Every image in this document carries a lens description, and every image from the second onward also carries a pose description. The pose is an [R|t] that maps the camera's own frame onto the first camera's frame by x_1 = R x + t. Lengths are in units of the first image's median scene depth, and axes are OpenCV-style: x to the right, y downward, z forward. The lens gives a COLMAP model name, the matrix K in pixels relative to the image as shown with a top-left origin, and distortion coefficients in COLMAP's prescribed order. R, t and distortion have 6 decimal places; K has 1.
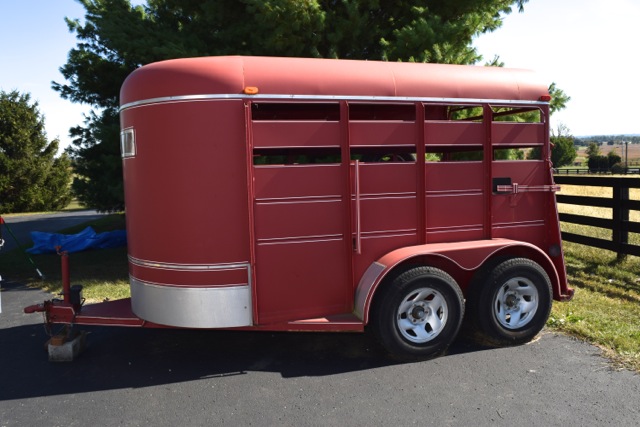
lens RADIAL K [[503.7, 0, 320.0], [0, 503.7, 213.5], [0, 0, 1]] dist [-0.095553, 0.020401]
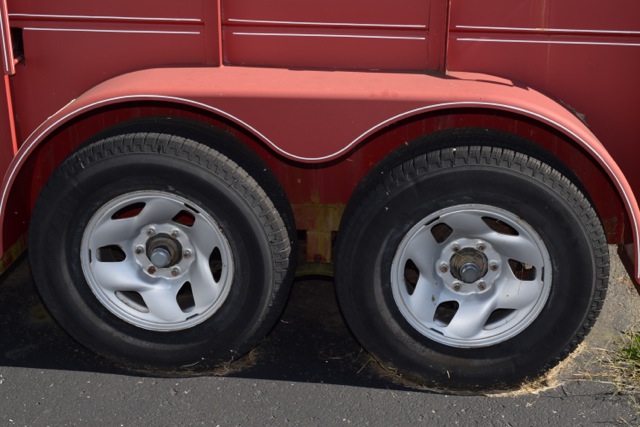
lens RADIAL K [[946.9, 0, 320.0], [0, 946.9, 213.5], [0, 0, 1]] dist [-0.050490, -0.022053]
pose [[0.927794, 0.172309, -0.330920, 0.523252], [-0.067757, 0.950032, 0.304710, -0.047438], [0.366888, -0.260285, 0.893109, 0.423320]]
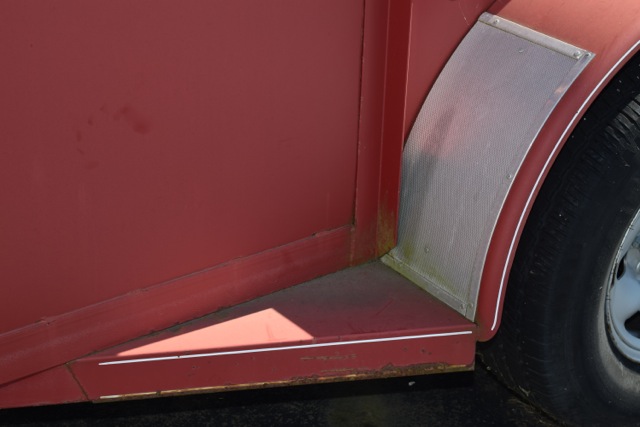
lens RADIAL K [[1324.3, 0, 320.0], [0, 1324.3, 213.5], [0, 0, 1]] dist [0.025119, -0.015974]
pose [[0.950359, -0.096670, 0.295757, -0.123146], [-0.020600, 0.928881, 0.369804, -0.025488], [-0.310472, -0.357540, 0.880779, 0.522549]]
